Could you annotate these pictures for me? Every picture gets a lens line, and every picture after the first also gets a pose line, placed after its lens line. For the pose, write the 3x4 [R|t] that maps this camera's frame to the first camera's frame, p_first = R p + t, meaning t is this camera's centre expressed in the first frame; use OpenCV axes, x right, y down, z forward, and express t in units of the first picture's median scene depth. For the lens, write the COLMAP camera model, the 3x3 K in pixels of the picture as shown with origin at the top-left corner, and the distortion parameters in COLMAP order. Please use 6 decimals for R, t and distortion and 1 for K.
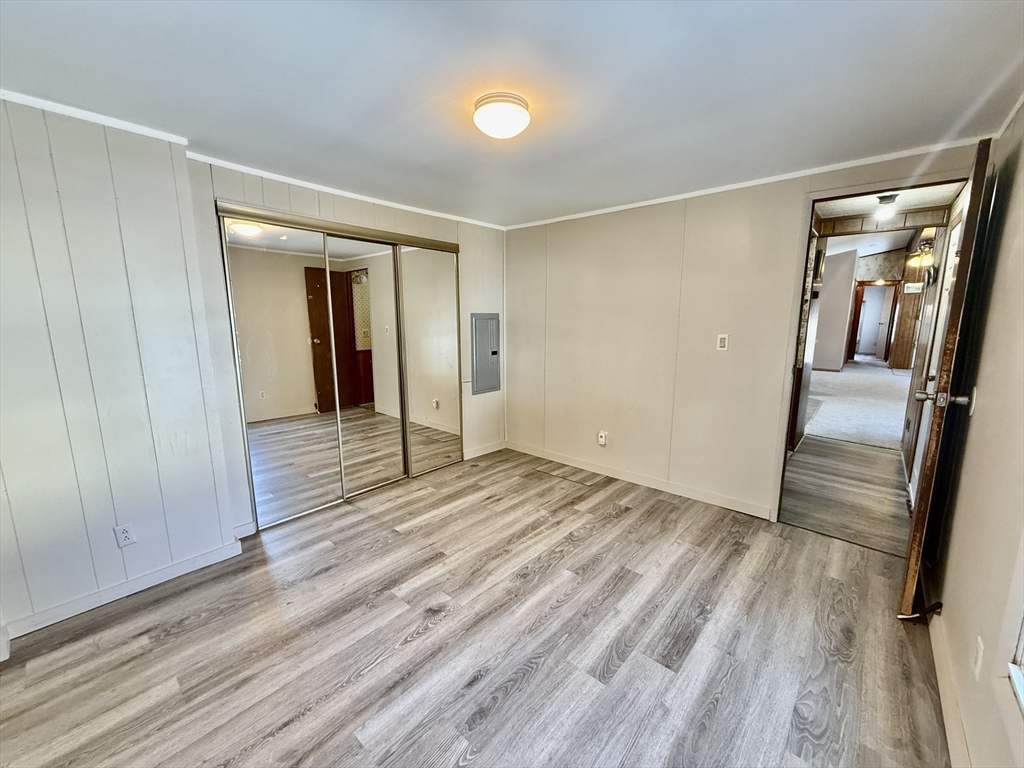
lens RADIAL K [[408.9, 0, 511.0], [0, 408.9, 384.2], [0, 0, 1]] dist [0.000889, -0.000435]
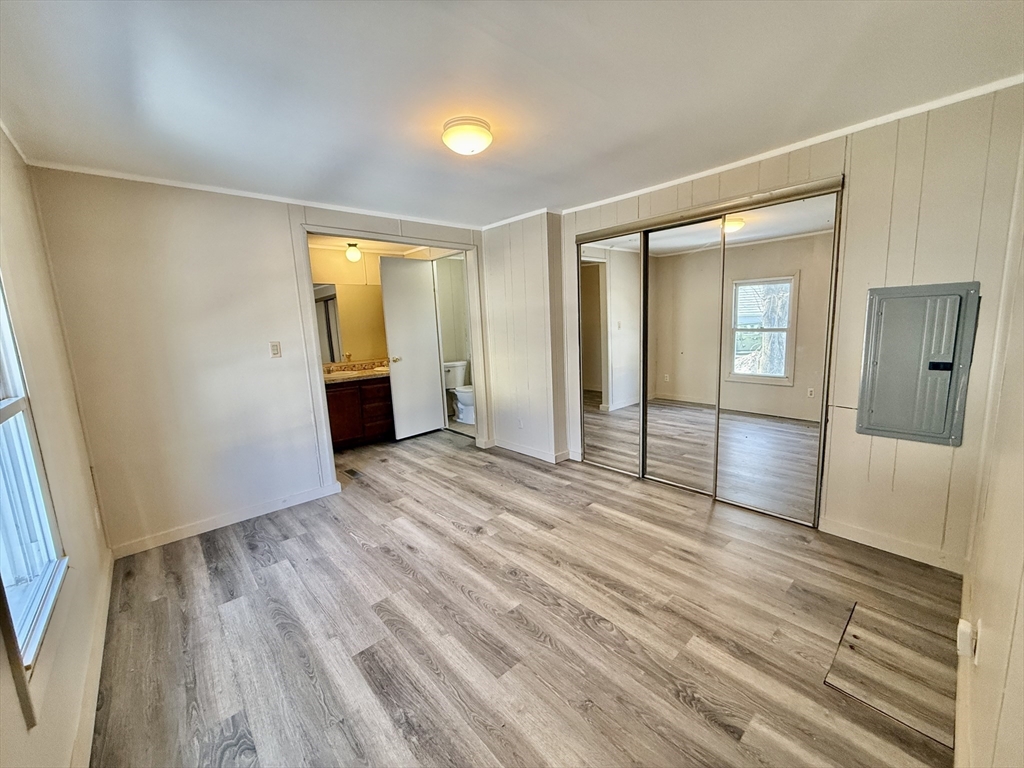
lens RADIAL K [[408.9, 0, 511.3], [0, 408.9, 383.7], [0, 0, 1]] dist [0.000889, -0.000435]
pose [[-0.111697, 0.156404, -0.981357, 0.936372], [-0.121936, 0.977917, 0.169734, -0.144961], [0.986233, 0.138622, -0.090159, 1.029576]]
